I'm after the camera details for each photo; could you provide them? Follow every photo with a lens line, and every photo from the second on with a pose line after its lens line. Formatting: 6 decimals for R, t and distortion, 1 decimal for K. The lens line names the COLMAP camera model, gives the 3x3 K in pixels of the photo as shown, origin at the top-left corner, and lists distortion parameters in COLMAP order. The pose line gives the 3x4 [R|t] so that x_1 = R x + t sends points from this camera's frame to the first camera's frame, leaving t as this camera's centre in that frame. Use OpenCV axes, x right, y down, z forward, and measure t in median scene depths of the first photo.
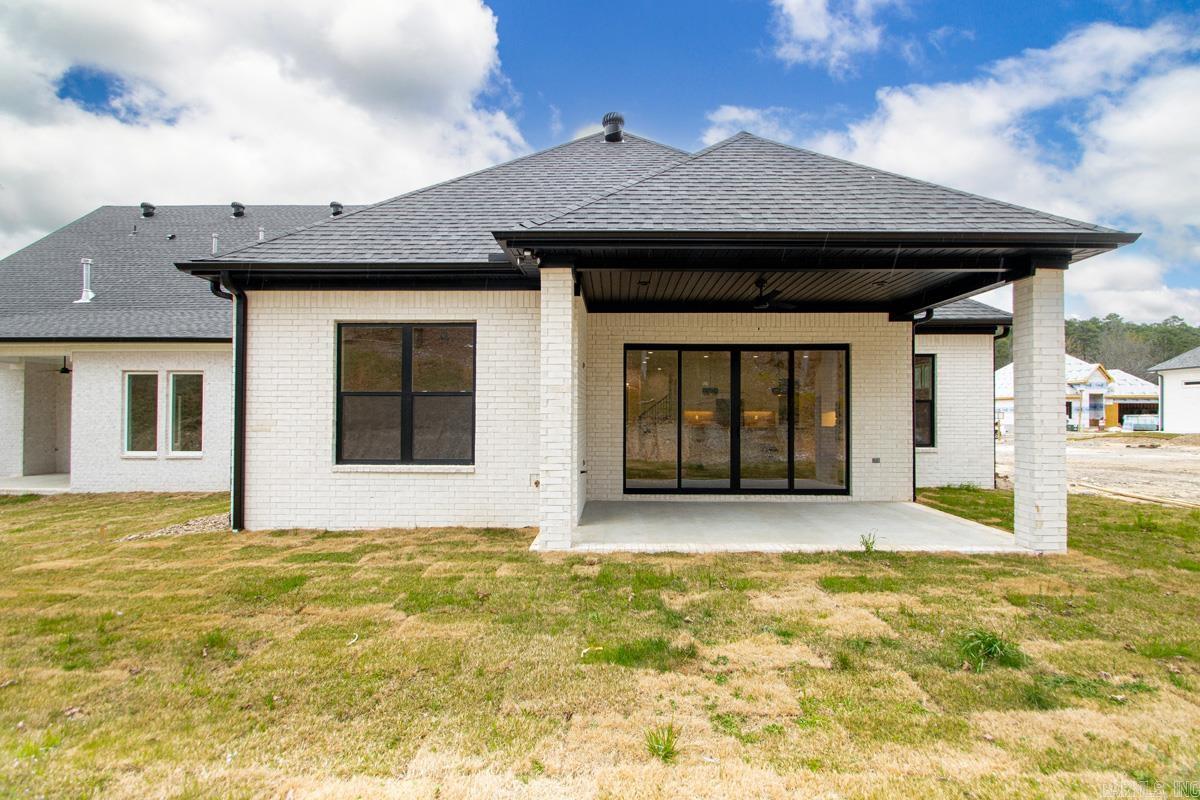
lens RADIAL K [[564.9, 0, 600.0], [0, 564.9, 400.0], [0, 0, 1]] dist [-0.002536, -0.000354]
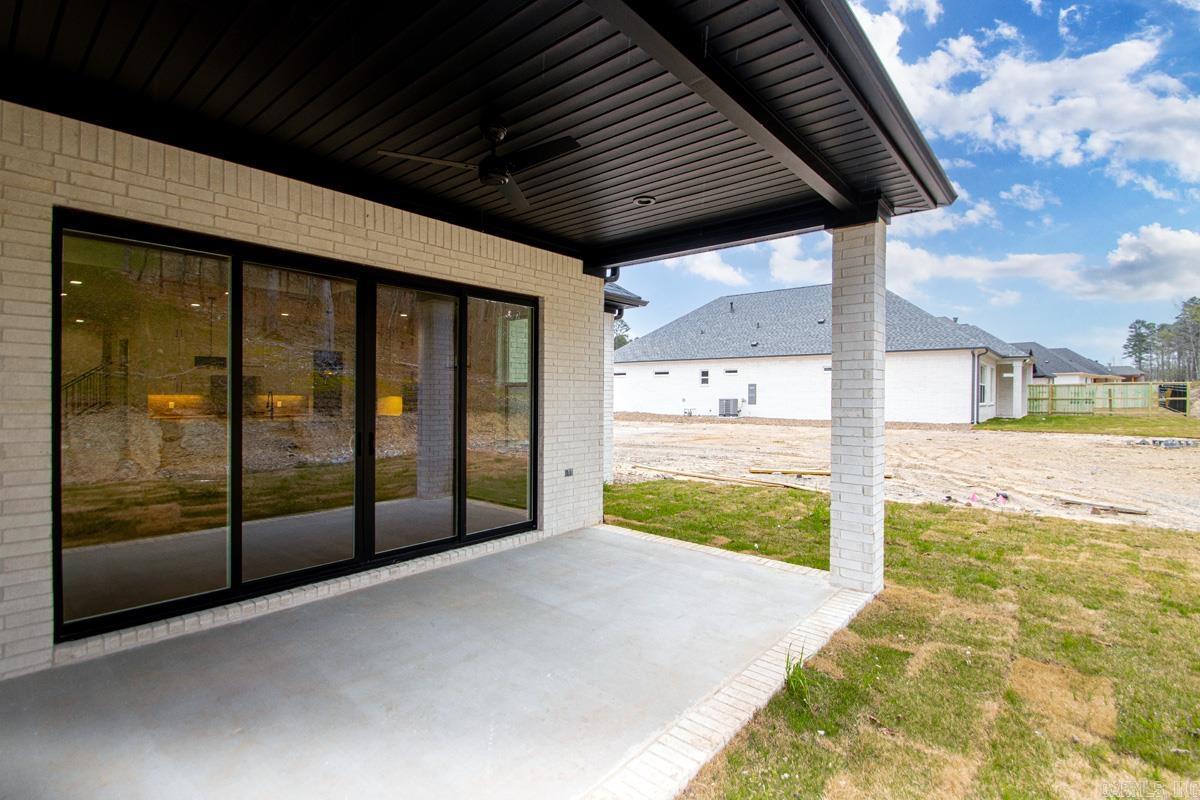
lens RADIAL K [[548.4, 0, 600.0], [0, 548.4, 400.0], [0, 0, 1]] dist [-0.002716, -0.000672]
pose [[0.623002, -0.003926, 0.782210, -0.010026], [-0.023414, 0.999446, 0.023665, 0.001791], [-0.781869, -0.033058, 0.622565, 0.553716]]
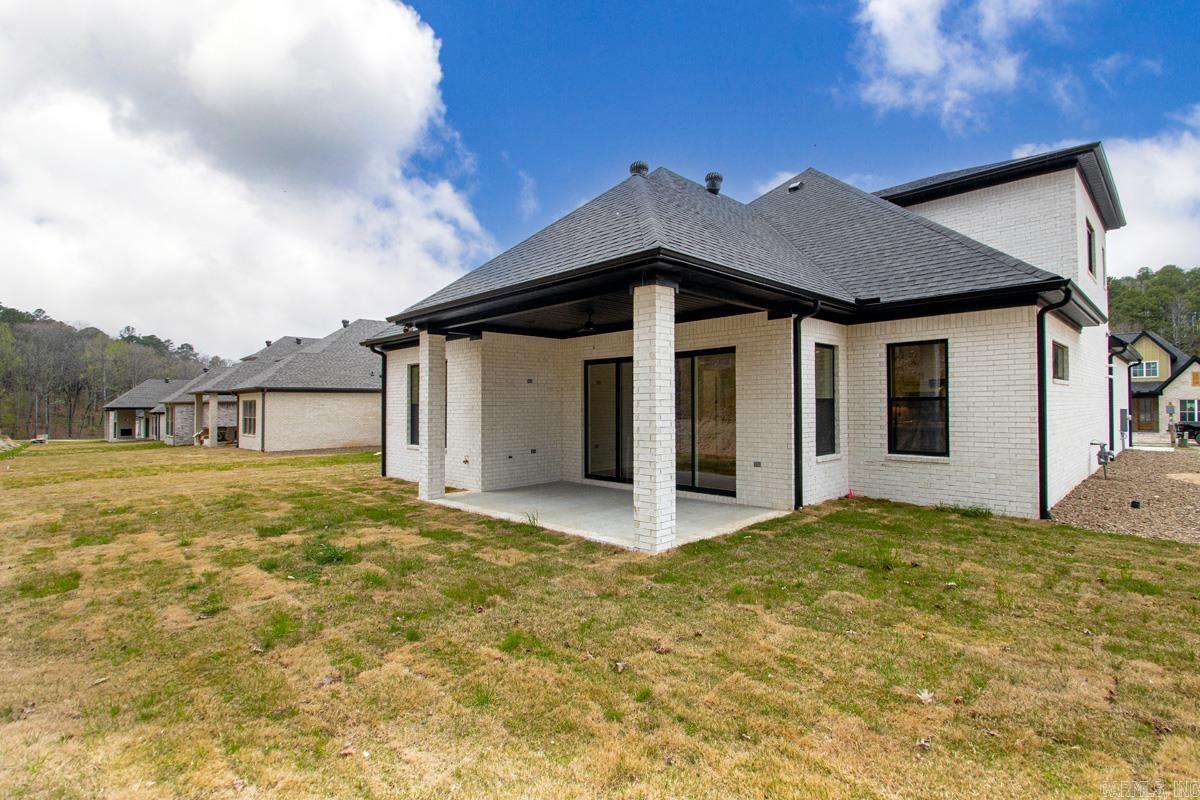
lens RADIAL K [[564.9, 0, 600.0], [0, 564.9, 400.0], [0, 0, 1]] dist [-0.002536, -0.000354]
pose [[0.709024, -0.015698, -0.705010, 0.980022], [0.027965, 0.999592, 0.005867, -0.017178], [0.704630, -0.023876, 0.709173, 0.120141]]
